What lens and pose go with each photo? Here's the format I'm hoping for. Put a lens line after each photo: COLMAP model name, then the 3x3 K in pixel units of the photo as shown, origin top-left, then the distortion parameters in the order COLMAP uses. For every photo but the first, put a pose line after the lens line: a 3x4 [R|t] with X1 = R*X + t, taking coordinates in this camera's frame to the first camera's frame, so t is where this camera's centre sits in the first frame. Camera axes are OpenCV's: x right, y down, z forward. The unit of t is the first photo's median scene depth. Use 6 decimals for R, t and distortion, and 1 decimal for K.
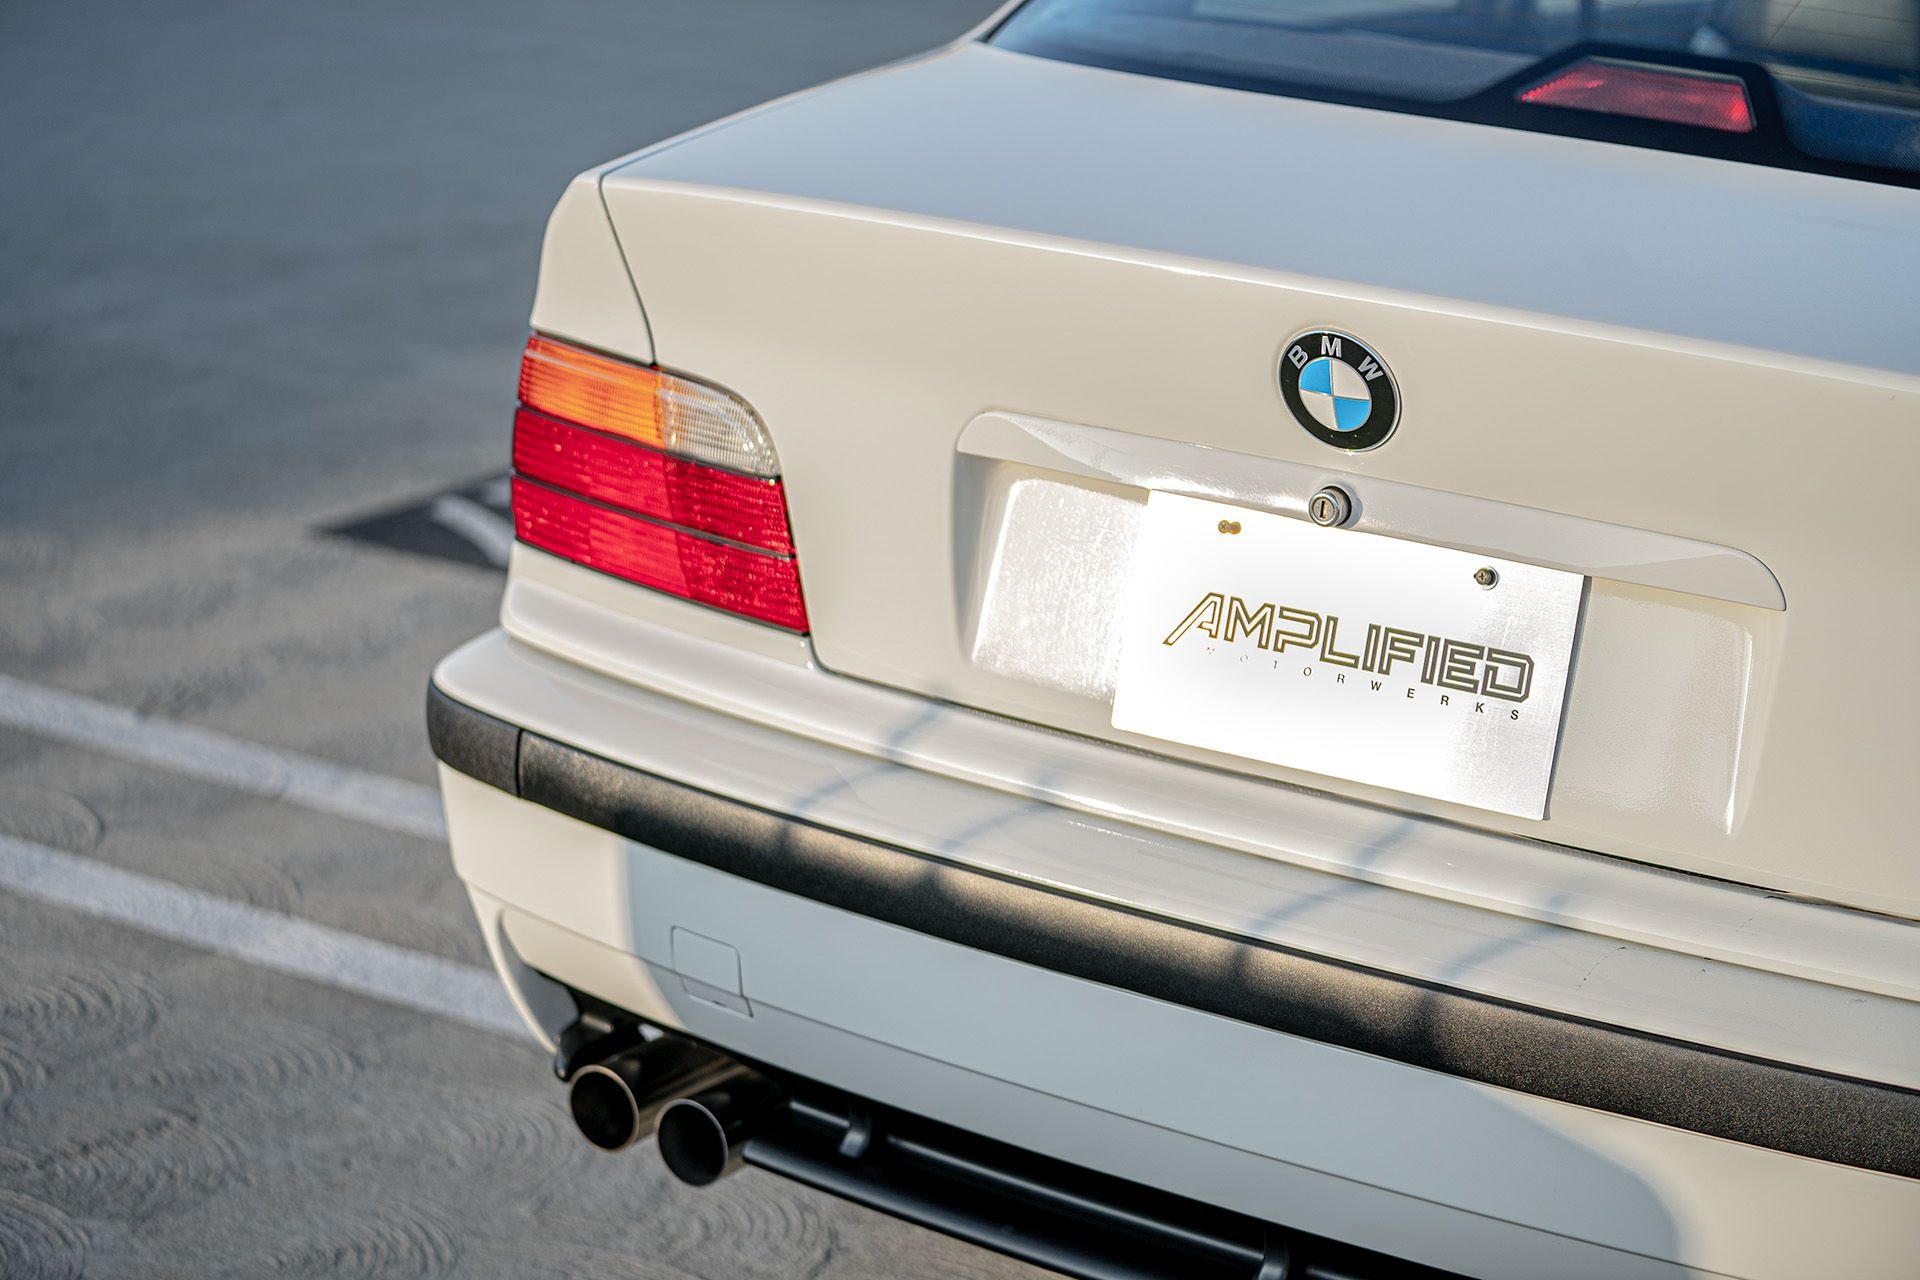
lens RADIAL K [[4003.9, 0, 955.6], [0, 4003.9, 635.4], [0, 0, 1]] dist [-0.303362, 0.000000]
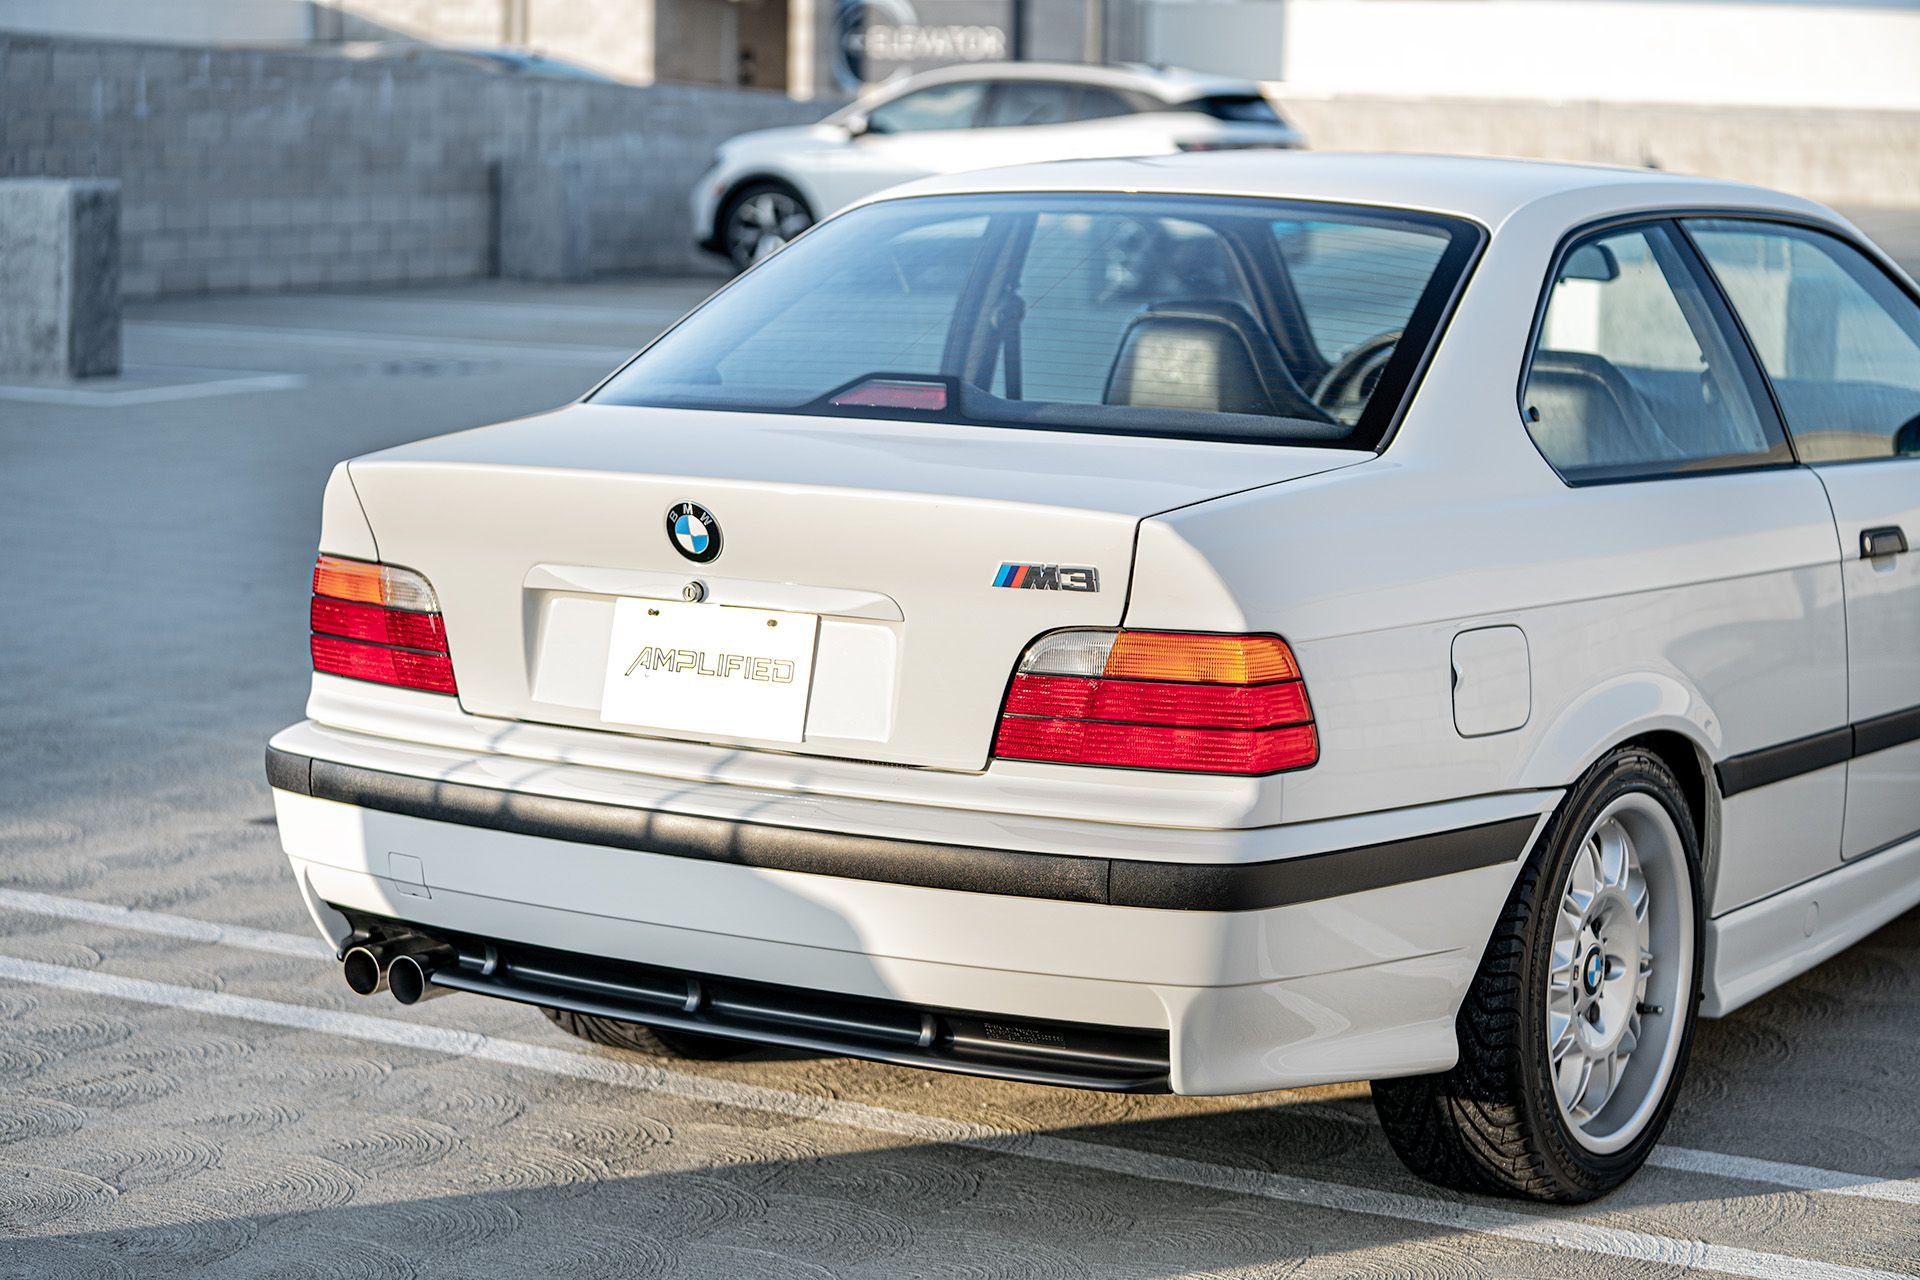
lens RADIAL K [[4003.9, 0, 957.8], [0, 4003.9, 644.0], [0, 0, 1]] dist [-0.303362, 0.000000]
pose [[0.999426, -0.033151, -0.006913, 0.212707], [0.031765, 0.988486, -0.147938, 0.261129], [0.011738, 0.147633, 0.988973, -0.862520]]
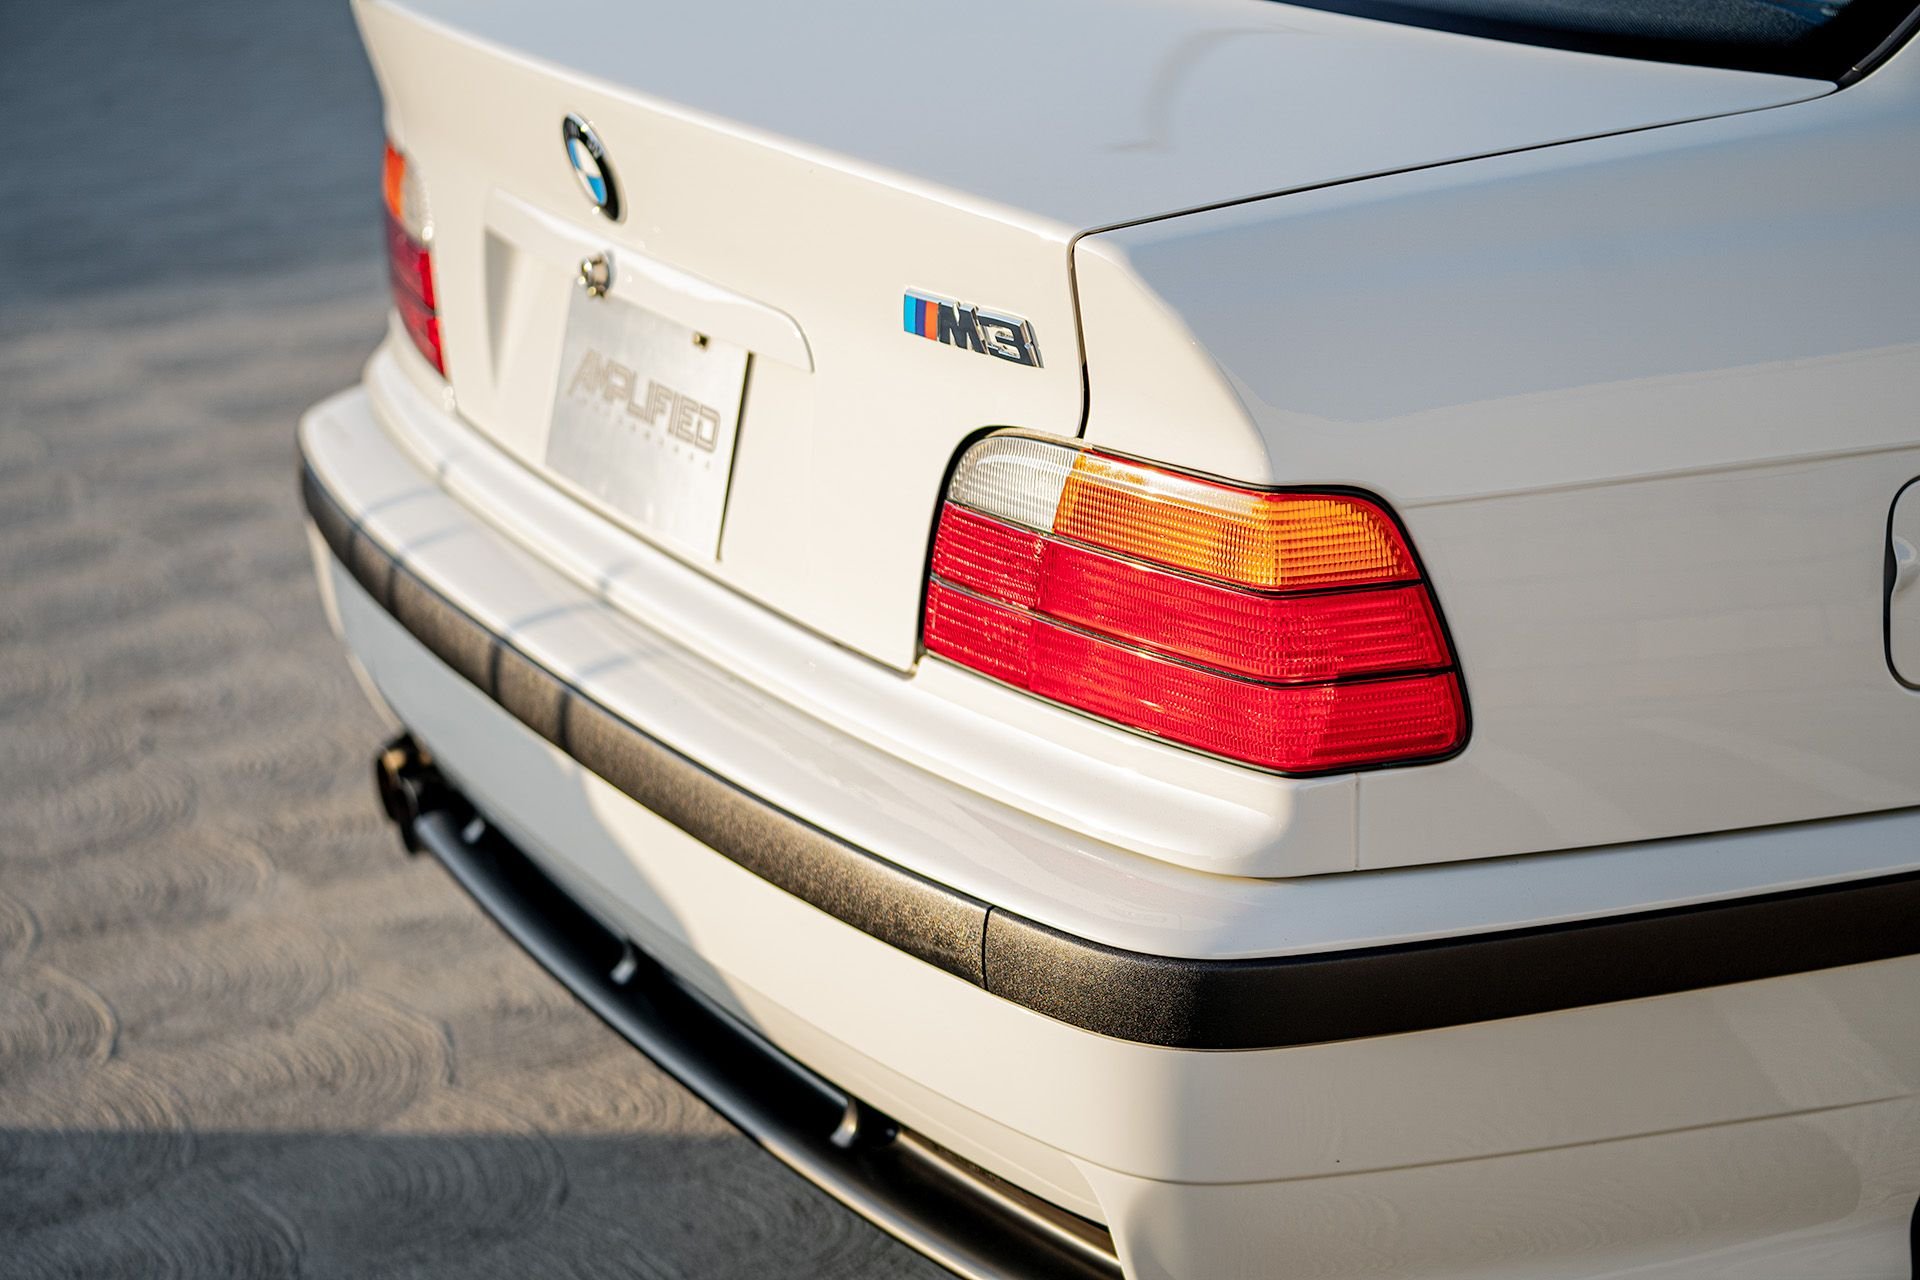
lens RADIAL K [[4003.9, 0, 954.7], [0, 4003.9, 647.7], [0, 0, 1]] dist [-0.303362, 0.000000]
pose [[0.871252, 0.085241, -0.483378, 0.654287], [-0.075752, 0.996357, 0.039165, 0.019388], [0.484956, 0.002495, 0.874535, 0.059918]]
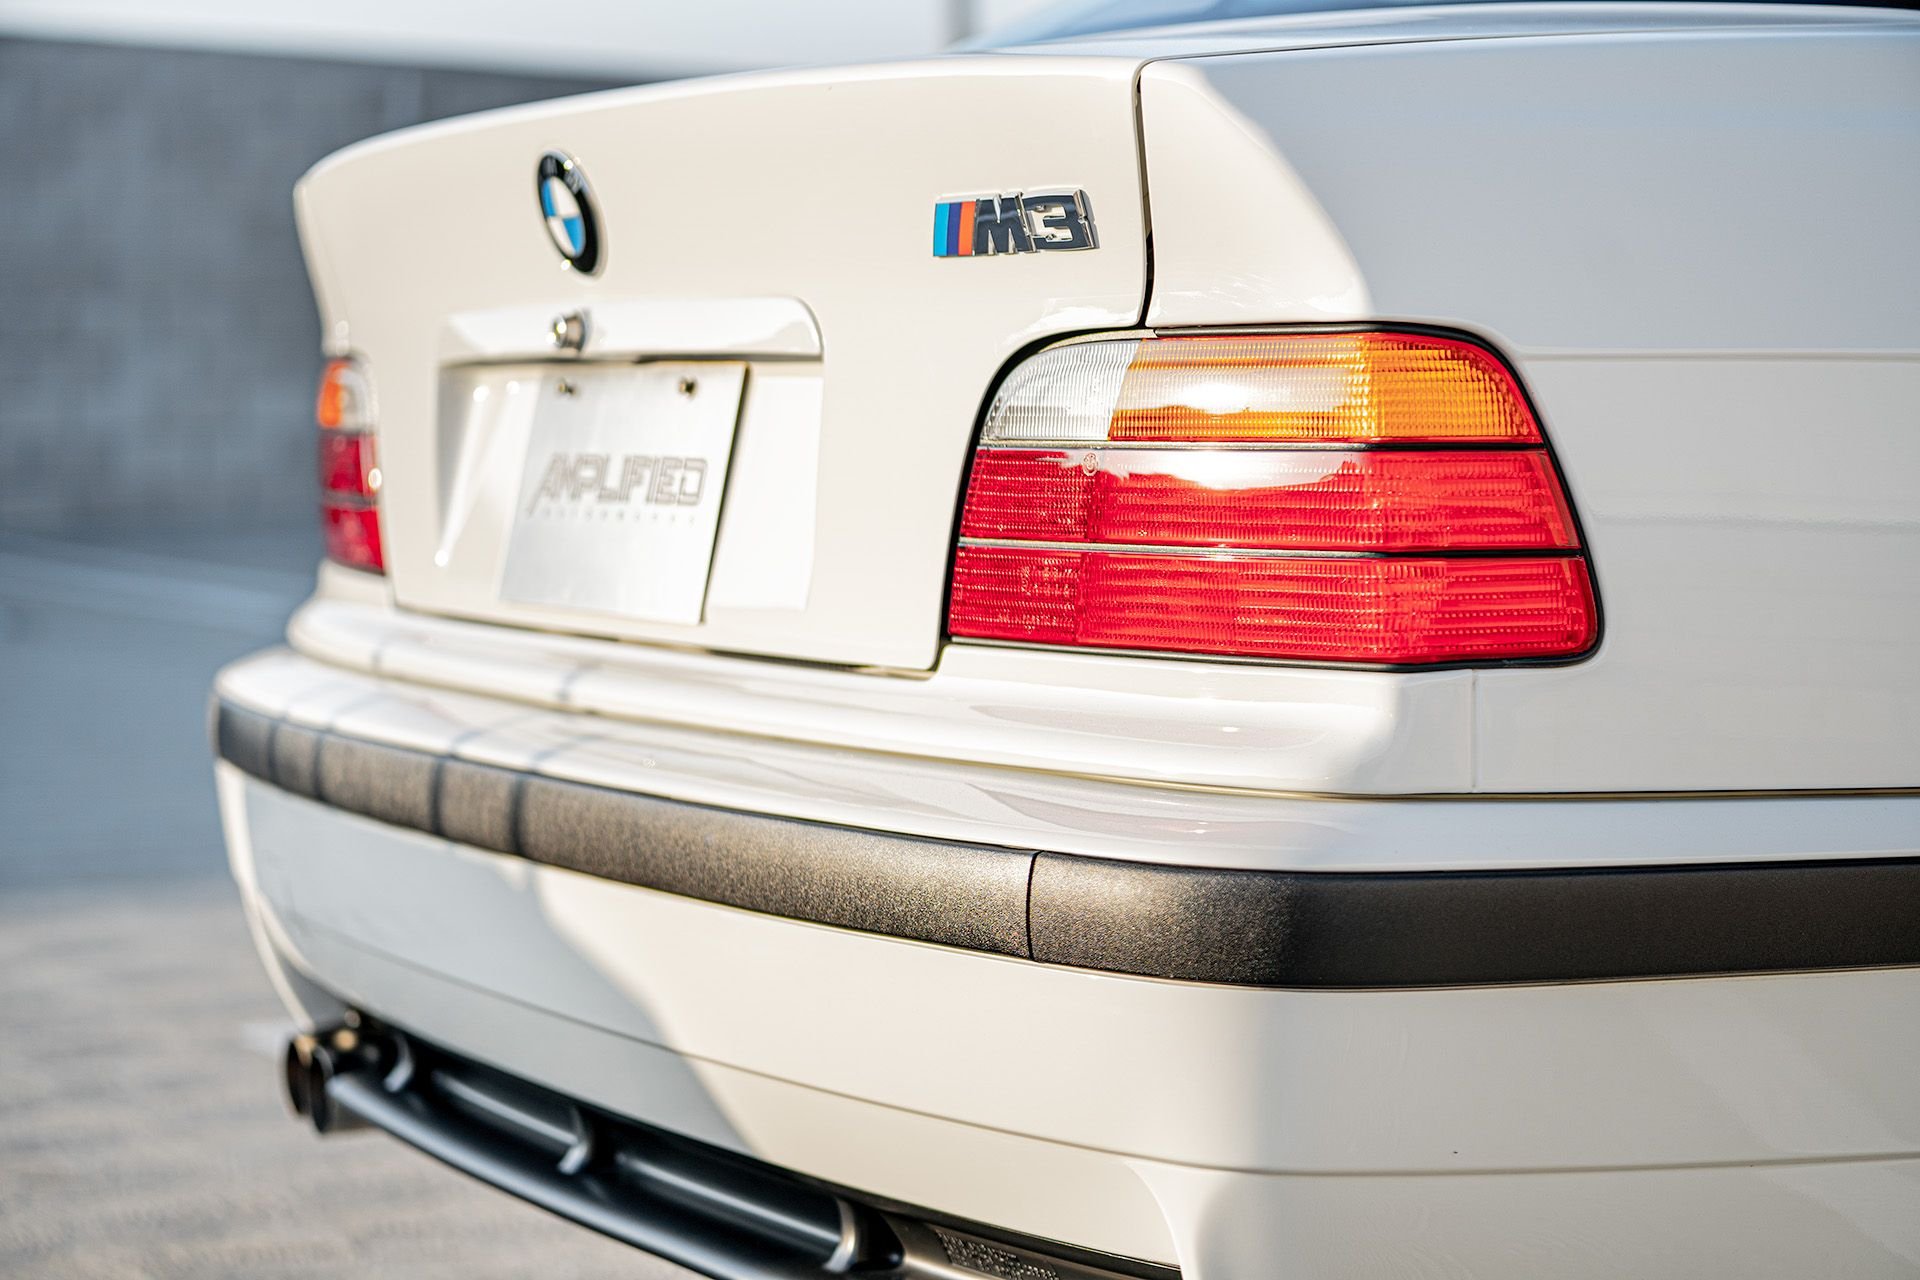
lens RADIAL K [[4003.9, 0, 961.2], [0, 4003.9, 643.3], [0, 0, 1]] dist [-0.303362, 0.000000]
pose [[0.885577, -0.017663, -0.464158, 0.577156], [-0.084688, 0.976388, -0.198733, 0.210659], [0.456708, 0.215302, 0.863170, 0.172514]]
